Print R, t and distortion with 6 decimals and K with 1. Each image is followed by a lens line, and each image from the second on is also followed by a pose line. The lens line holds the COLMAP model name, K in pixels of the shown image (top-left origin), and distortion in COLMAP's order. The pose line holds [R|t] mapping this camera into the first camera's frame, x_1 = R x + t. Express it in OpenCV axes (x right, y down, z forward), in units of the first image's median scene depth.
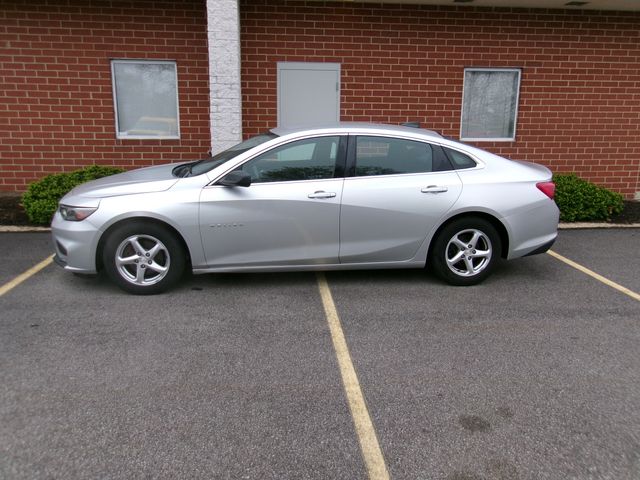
lens RADIAL K [[528.2, 0, 322.9], [0, 528.2, 238.3], [0, 0, 1]] dist [0.011897, 0.020326]
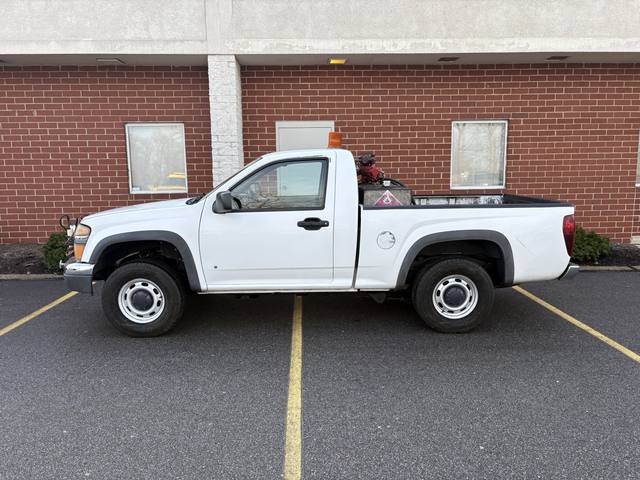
lens RADIAL K [[513.2, 0, 314.5], [0, 513.2, 253.6], [0, 0, 1]] dist [0.048475, -0.023924]
pose [[0.997717, -0.012056, -0.066444, 0.060967], [0.007564, 0.997693, -0.067458, 0.010118], [0.067104, 0.066801, 0.995507, -0.029534]]
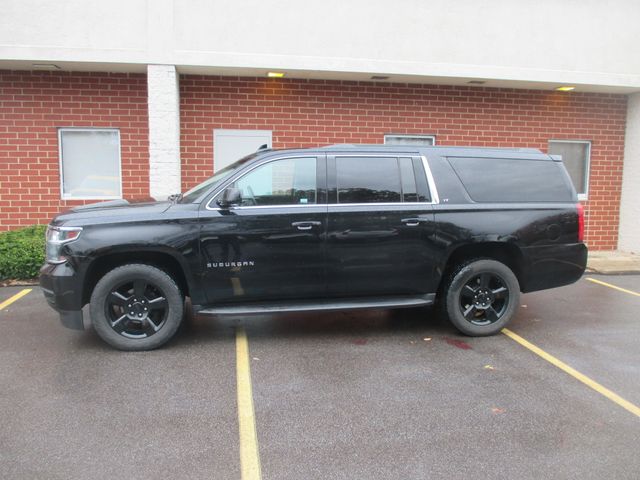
lens RADIAL K [[556.8, 0, 325.3], [0, 556.8, 245.9], [0, 0, 1]] dist [-0.035295, 0.005312]
pose [[0.996960, -0.011330, 0.077086, 0.053108], [0.018793, 0.995128, -0.096784, 0.021942], [-0.075614, 0.097938, 0.992316, -0.132846]]
